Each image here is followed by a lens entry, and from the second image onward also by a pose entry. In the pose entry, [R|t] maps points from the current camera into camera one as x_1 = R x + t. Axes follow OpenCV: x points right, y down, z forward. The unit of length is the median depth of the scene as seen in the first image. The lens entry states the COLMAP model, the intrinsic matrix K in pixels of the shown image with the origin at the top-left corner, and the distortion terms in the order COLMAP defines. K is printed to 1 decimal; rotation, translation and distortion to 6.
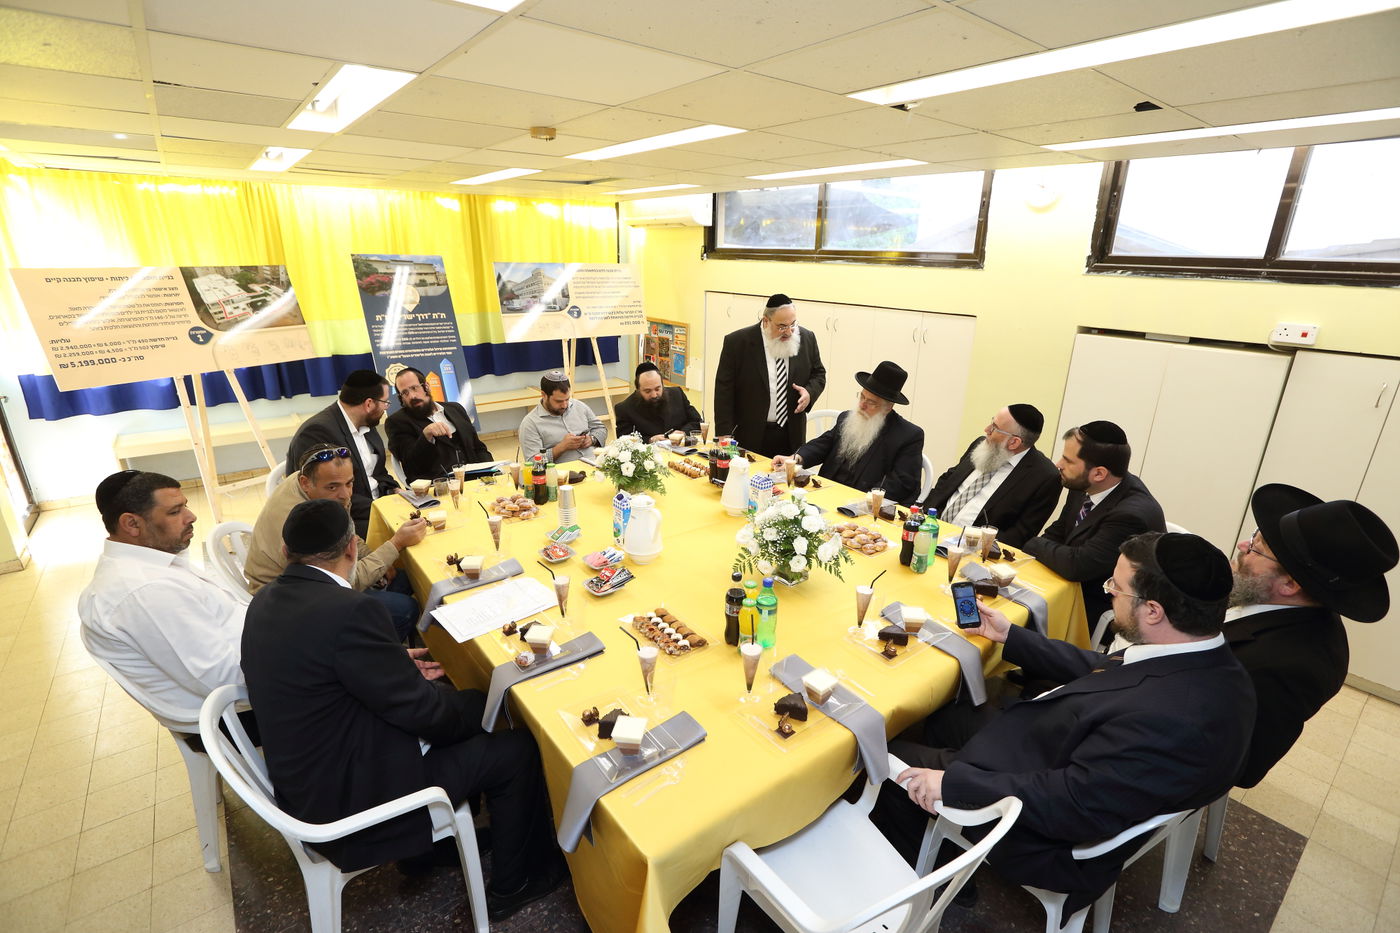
lens RADIAL K [[653.8, 0, 699.8], [0, 653.8, 471.1], [0, 0, 1]] dist [-0.046539, 0.018143]
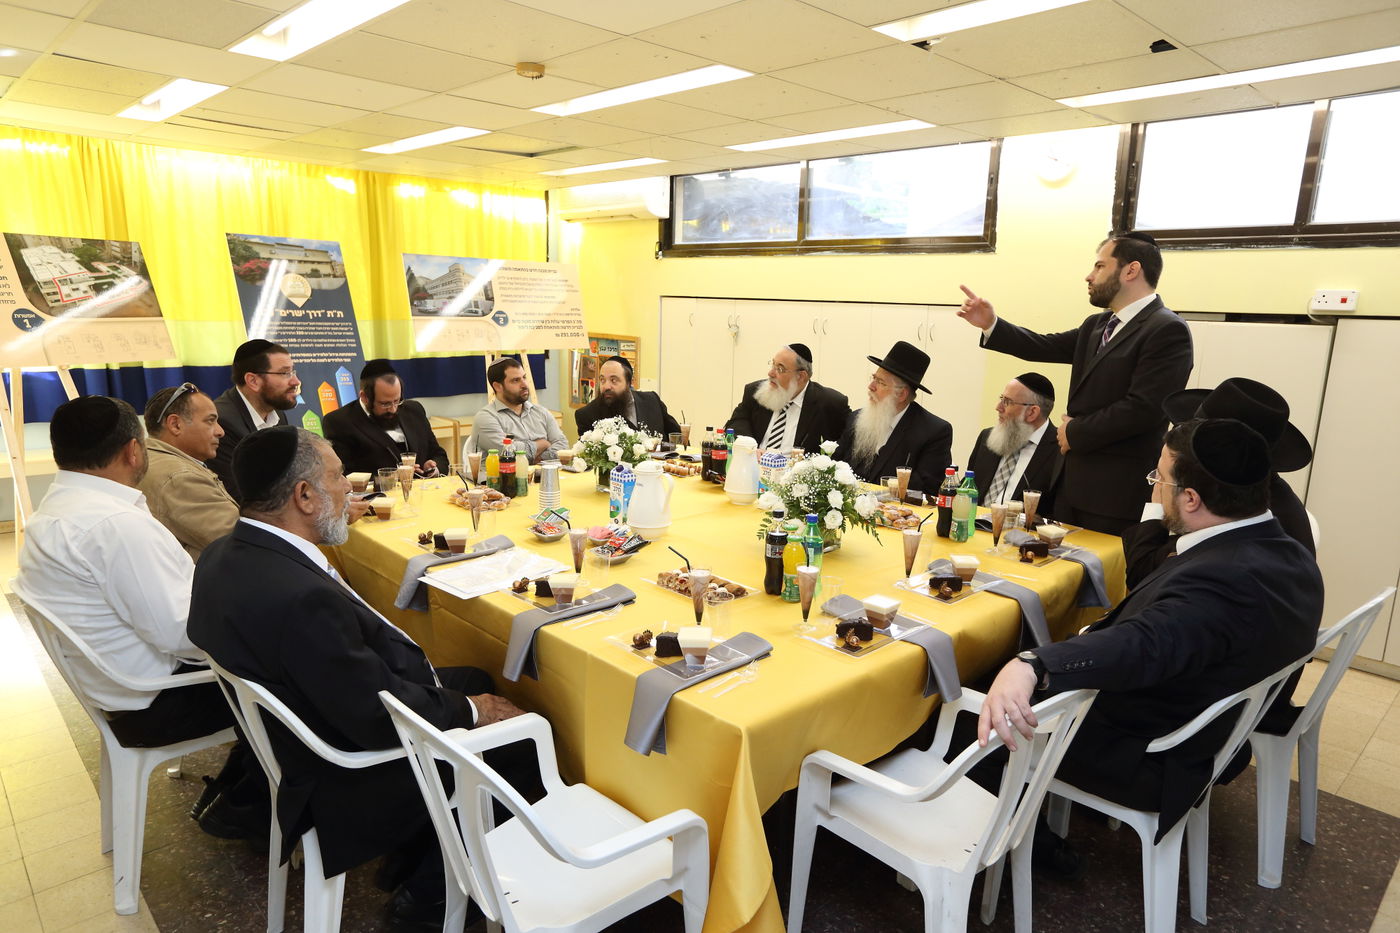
lens RADIAL K [[880.9, 0, 700.0], [0, 880.9, 466.5], [0, 0, 1]] dist [-0.034625, 0.051517]
pose [[0.995024, -0.010911, 0.099041, -0.098391], [0.023490, 0.991657, -0.126746, 0.140487], [-0.096831, 0.128441, 0.986978, -0.123709]]
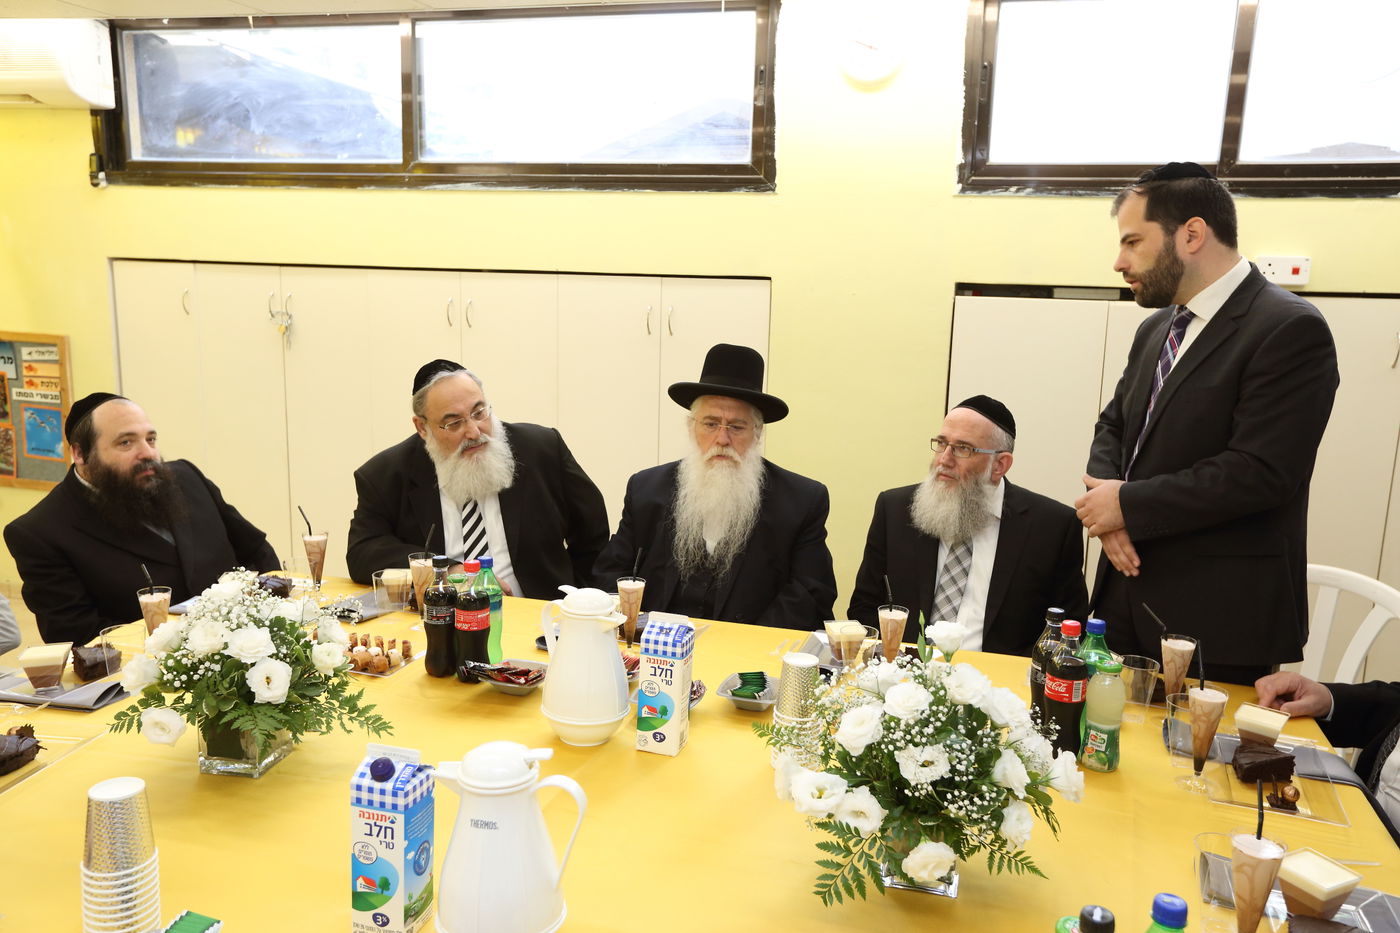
lens RADIAL K [[1114.9, 0, 703.4], [0, 1114.9, 471.4], [0, 0, 1]] dist [-0.023431, 0.101971]
pose [[0.808679, -0.098294, 0.579980, -0.213333], [0.173495, 0.981937, -0.075490, -0.022564], [-0.562083, 0.161671, 0.811126, 0.360348]]
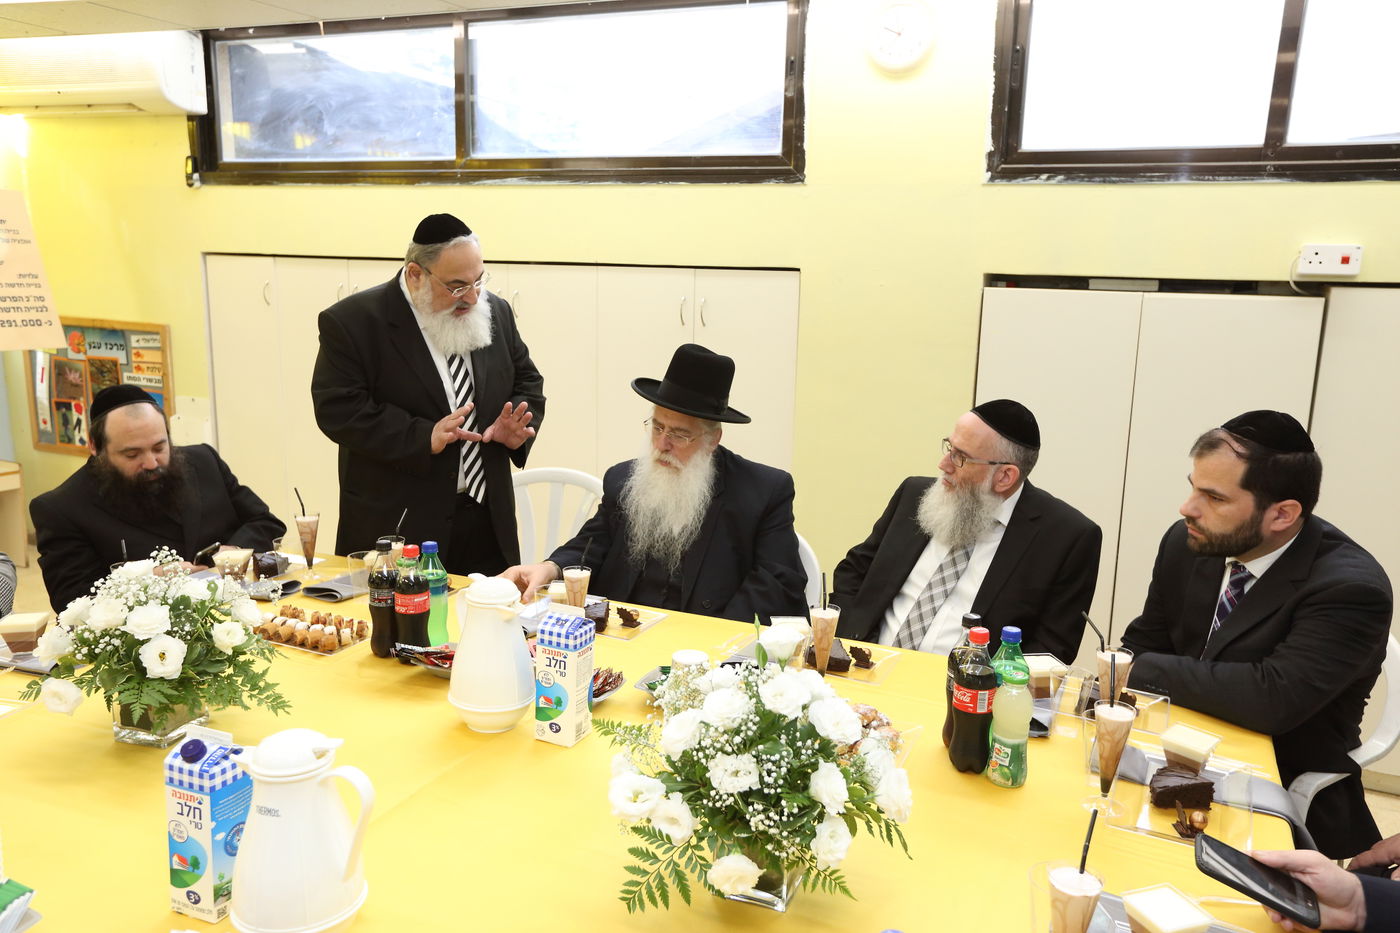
lens RADIAL K [[1081.6, 0, 704.4], [0, 1081.6, 470.6], [0, 0, 1]] dist [-0.019532, 0.084130]
pose [[0.876267, -0.087590, 0.473798, -0.105508], [0.143893, 0.986036, -0.083836, -0.009463], [-0.459838, 0.141639, 0.876634, 0.319413]]
